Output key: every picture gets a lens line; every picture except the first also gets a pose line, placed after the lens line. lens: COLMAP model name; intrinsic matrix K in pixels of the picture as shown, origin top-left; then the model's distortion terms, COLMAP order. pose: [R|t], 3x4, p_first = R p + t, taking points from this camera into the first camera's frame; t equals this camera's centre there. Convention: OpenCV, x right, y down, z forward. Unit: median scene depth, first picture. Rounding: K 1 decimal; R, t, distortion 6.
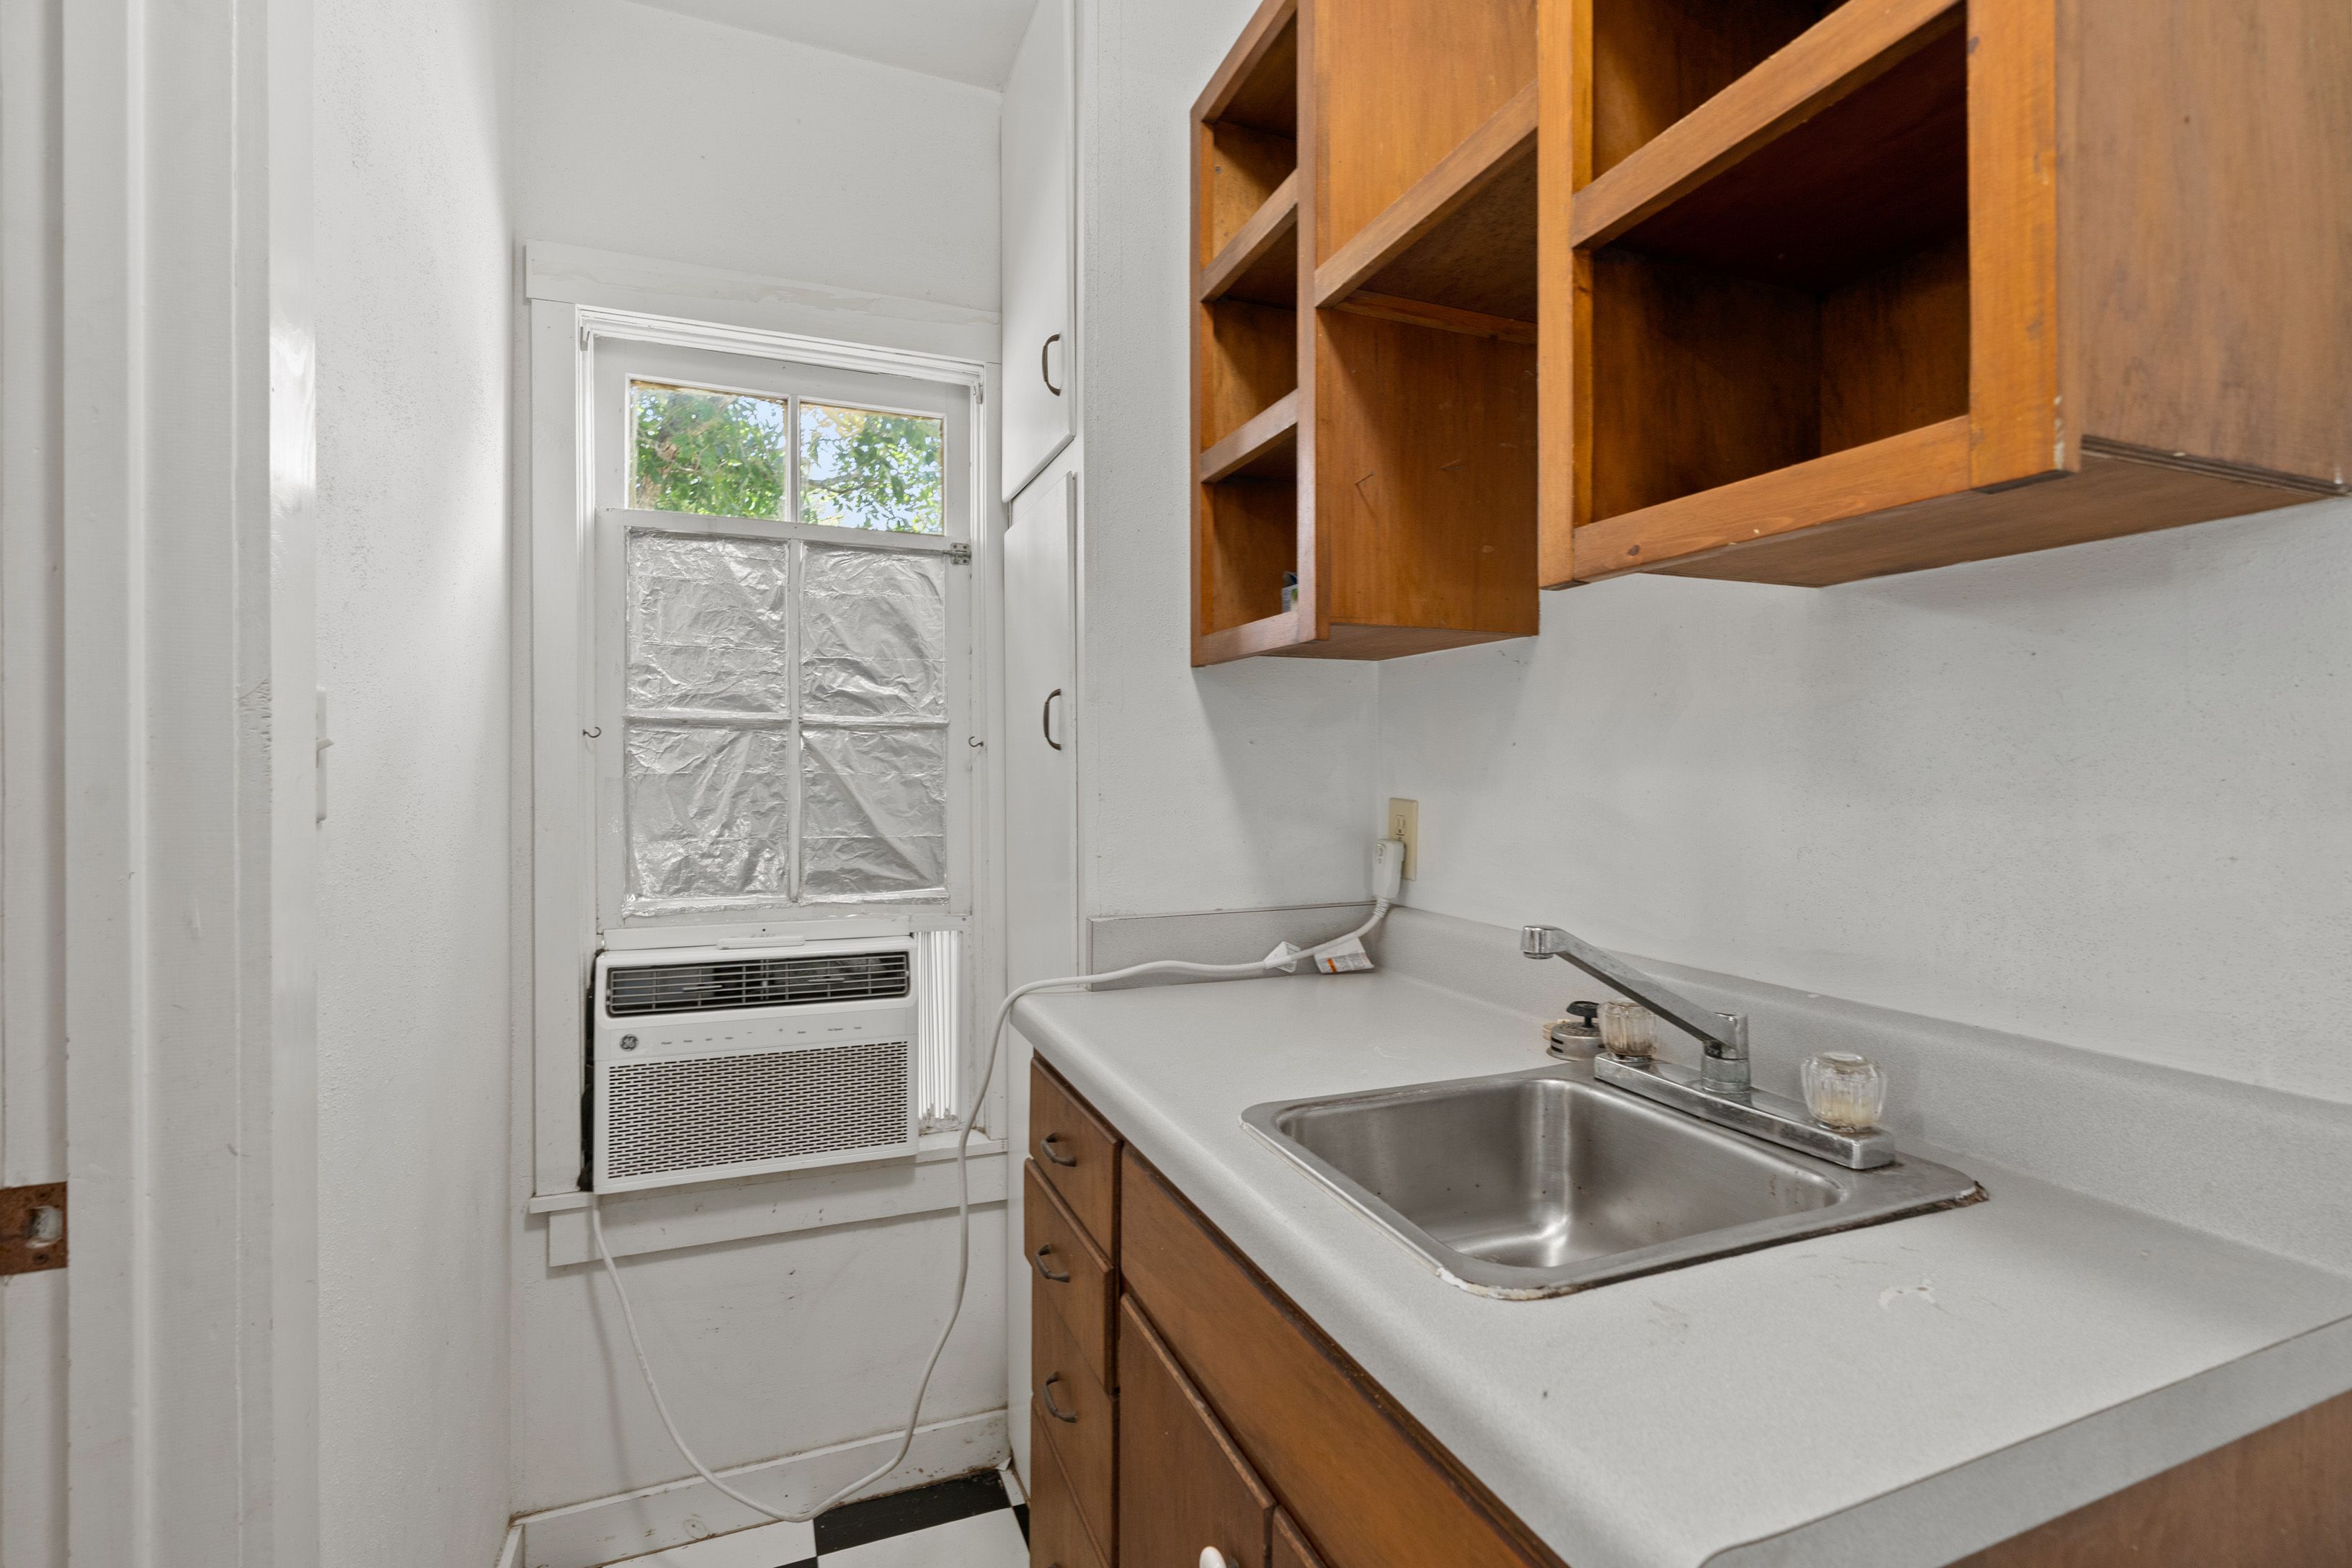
lens RADIAL K [[1071.0, 0, 1178.1], [0, 1071.0, 780.3], [0, 0, 1]] dist [-0.009122, 0.001318]
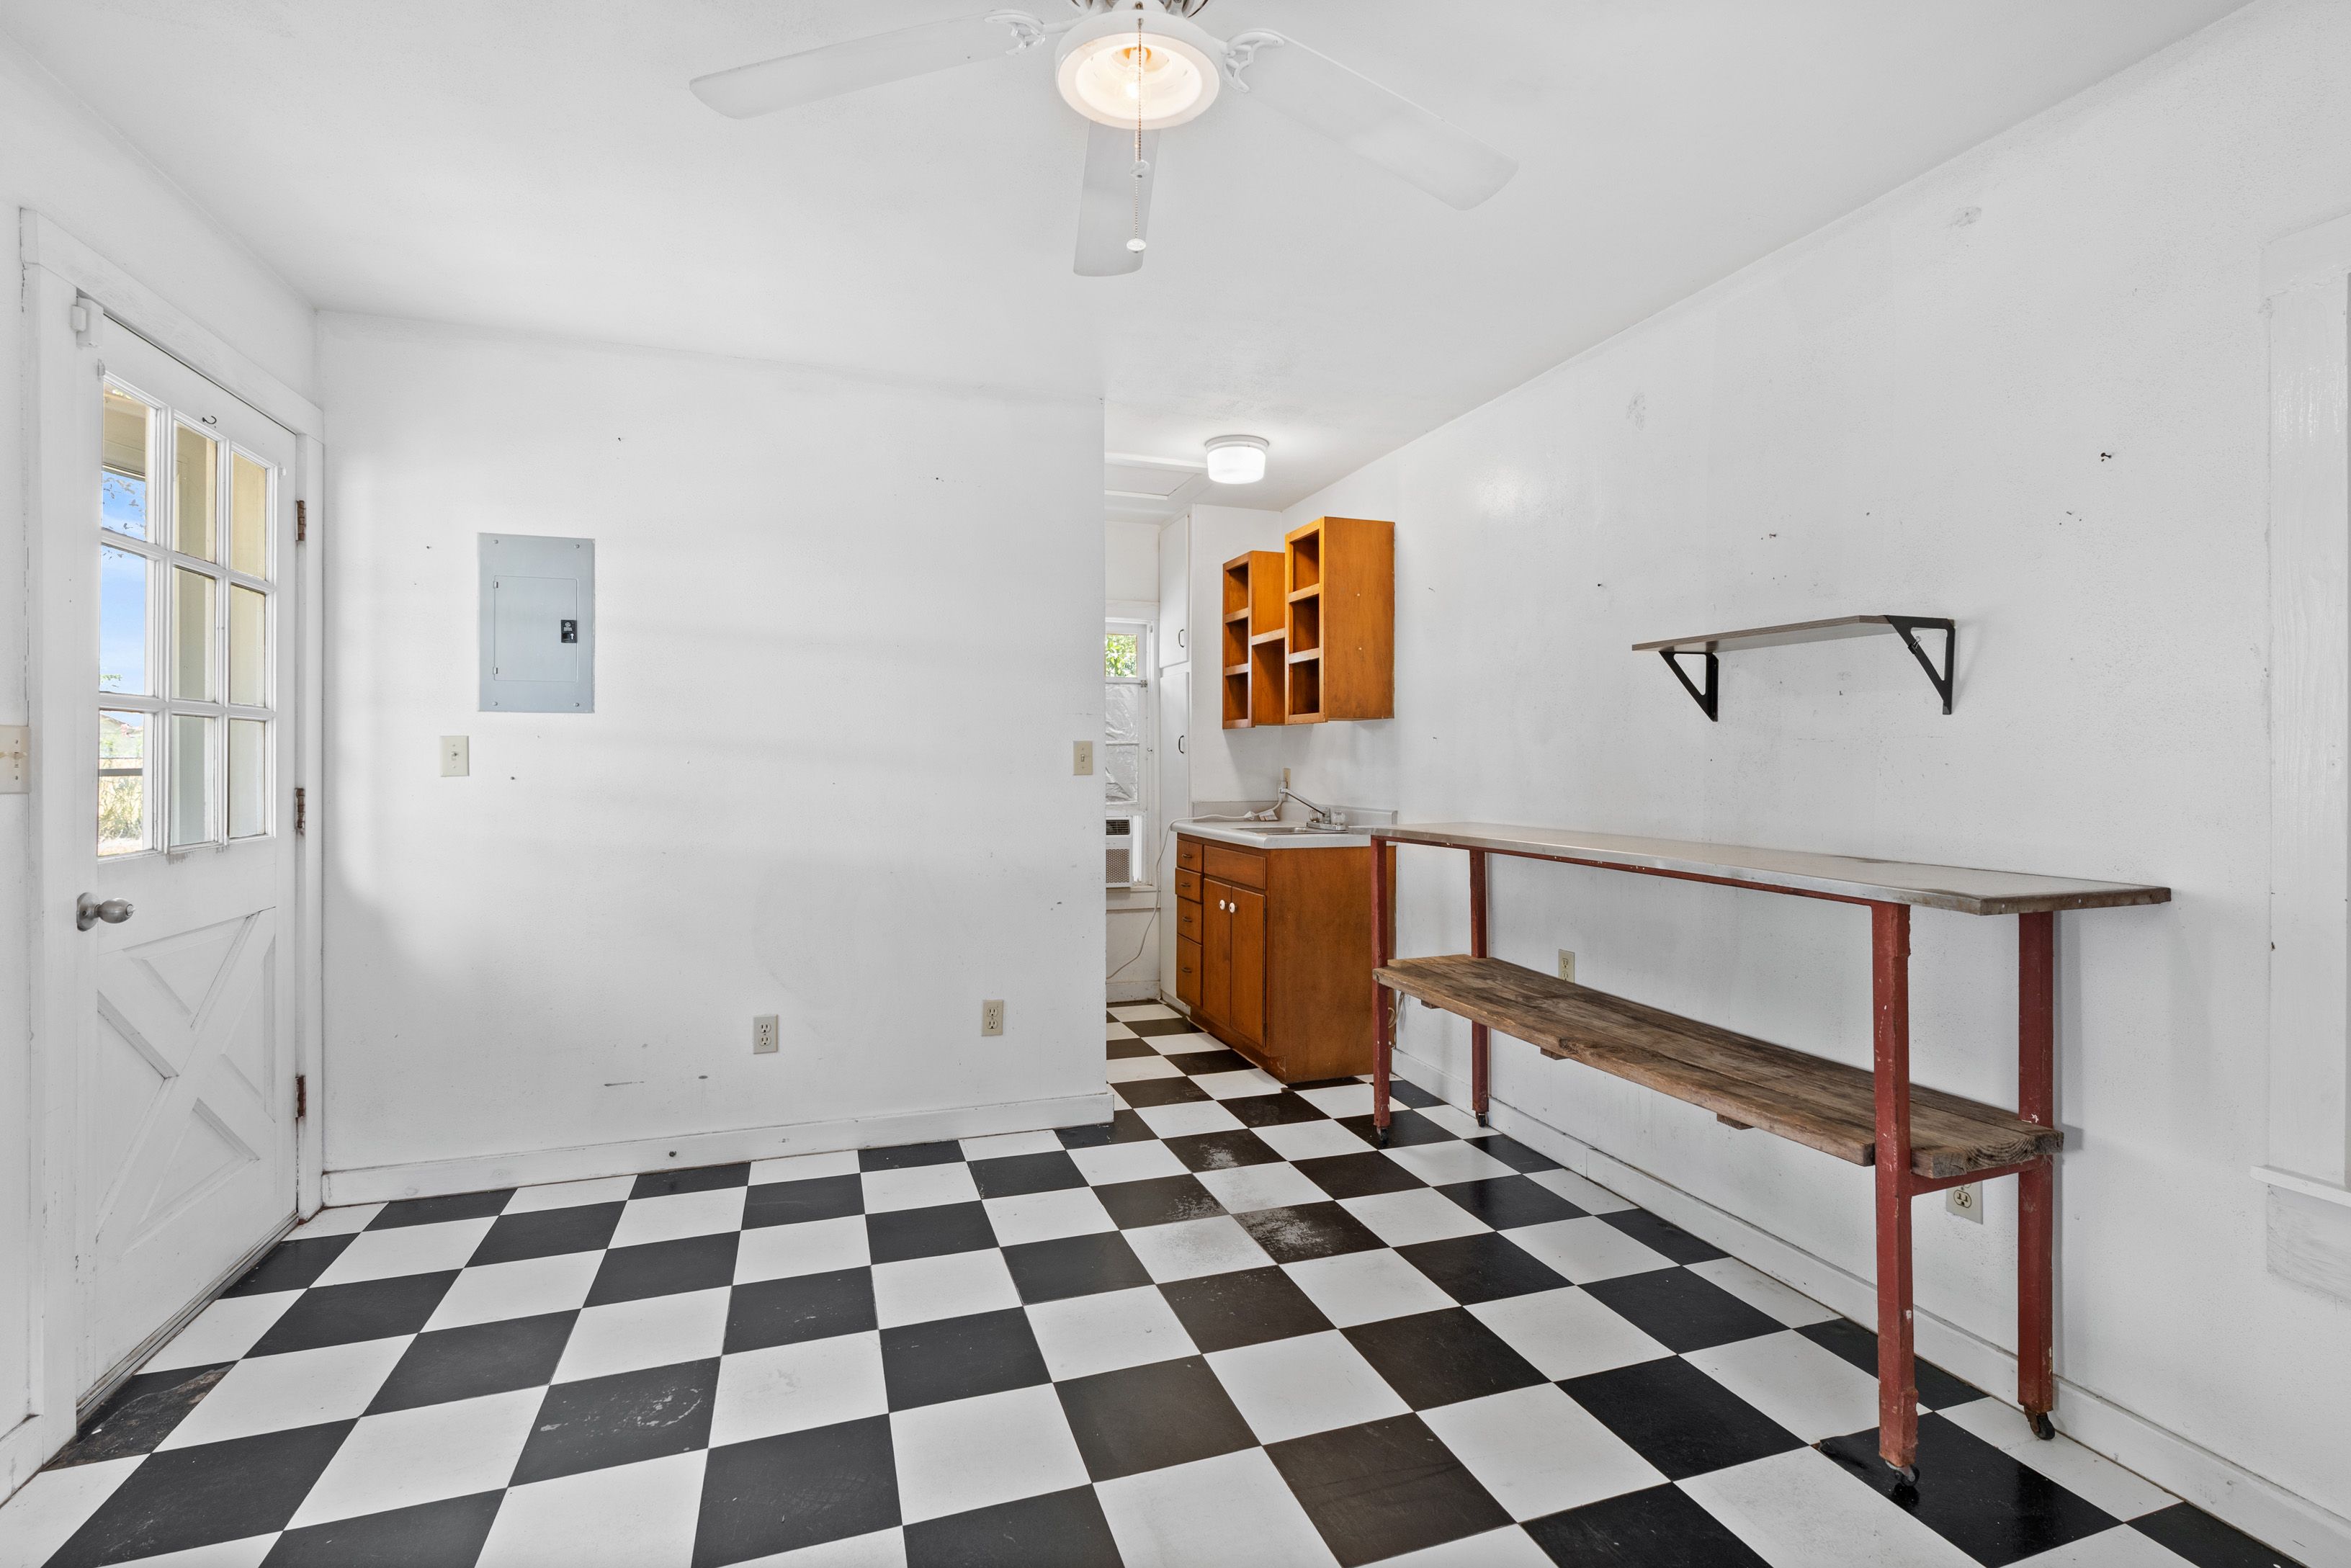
lens RADIAL K [[1070.5, 0, 1174.9], [0, 1070.5, 770.9], [0, 0, 1]] dist [-0.009122, 0.001318]
pose [[0.998600, 0.002280, -0.052842, 0.040882], [-0.002202, 0.999996, 0.001527, 0.021151], [0.052845, -0.001408, 0.998602, -2.344979]]
